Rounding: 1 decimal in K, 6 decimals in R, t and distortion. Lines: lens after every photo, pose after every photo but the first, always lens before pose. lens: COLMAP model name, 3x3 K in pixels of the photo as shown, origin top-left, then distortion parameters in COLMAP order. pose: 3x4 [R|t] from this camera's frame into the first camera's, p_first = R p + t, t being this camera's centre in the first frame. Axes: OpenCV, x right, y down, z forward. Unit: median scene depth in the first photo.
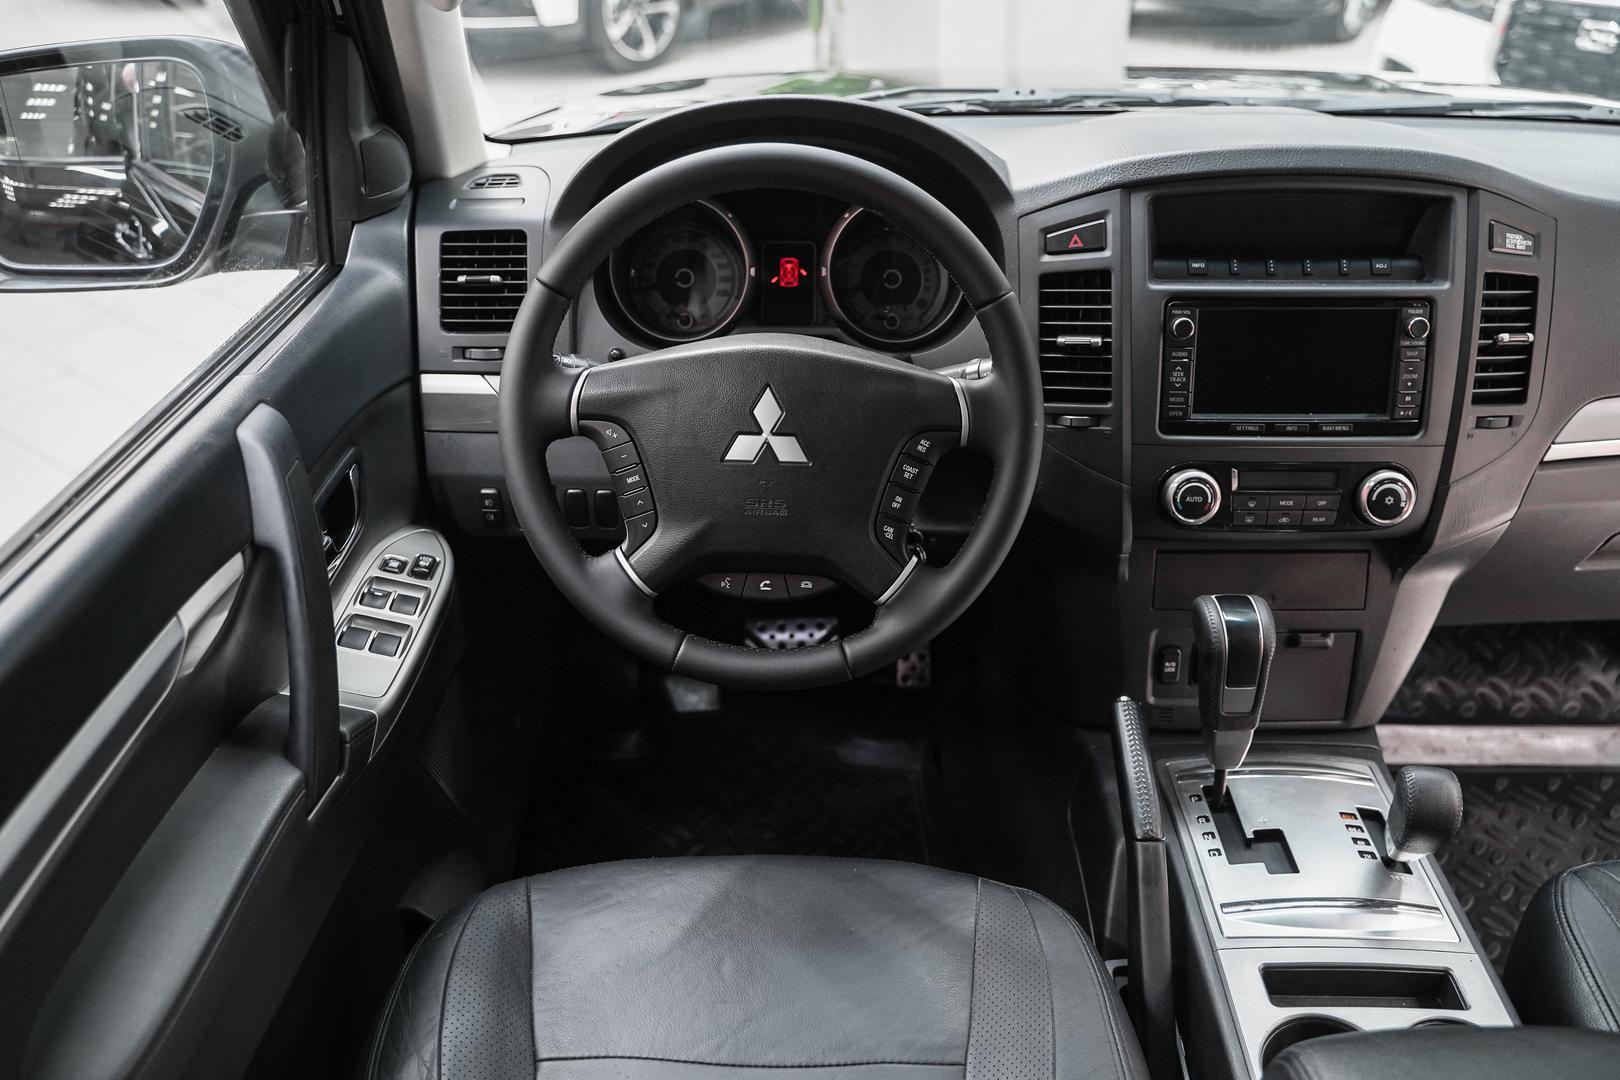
lens RADIAL K [[1299.5, 0, 822.0], [0, 1299.5, 536.1], [0, 0, 1]] dist [-0.008261, -0.001784]
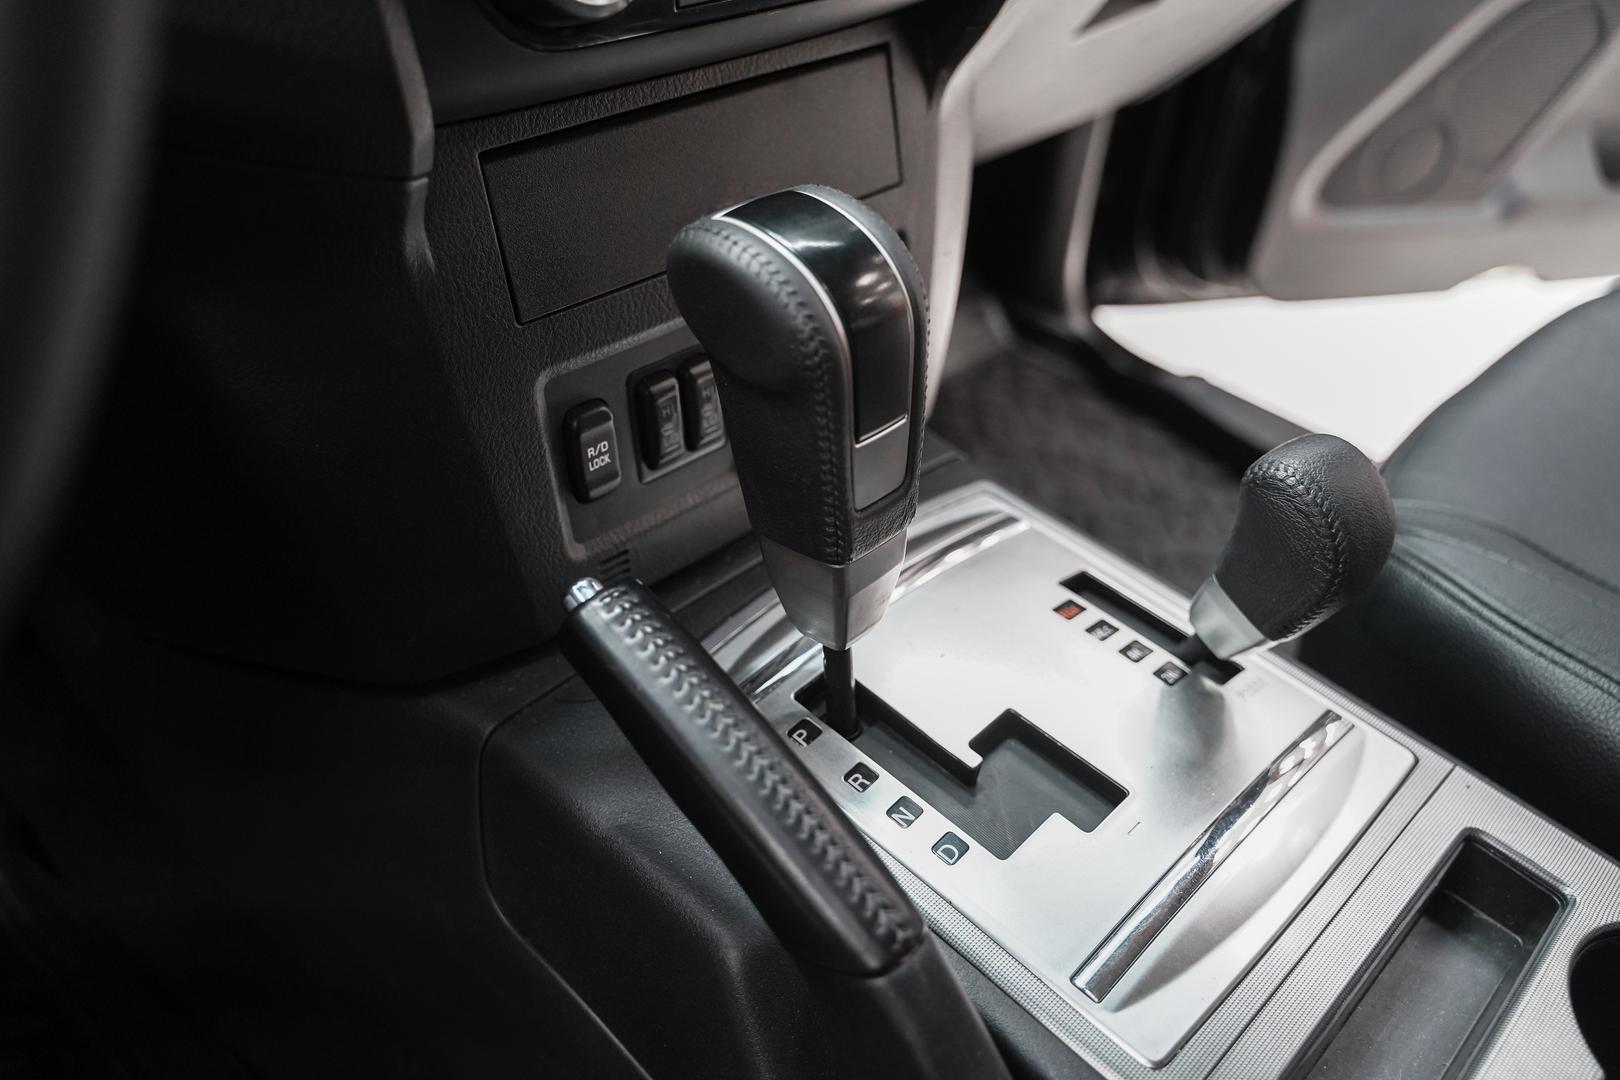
lens RADIAL K [[1270.4, 0, 814.6], [0, 1270.4, 531.7], [0, 0, 1]] dist [-0.009041, 0.000348]
pose [[0.698147, -0.411544, 0.585852, 0.087404], [0.292487, 0.910828, 0.291279, 0.031927], [-0.653485, -0.032002, 0.756263, 0.728803]]
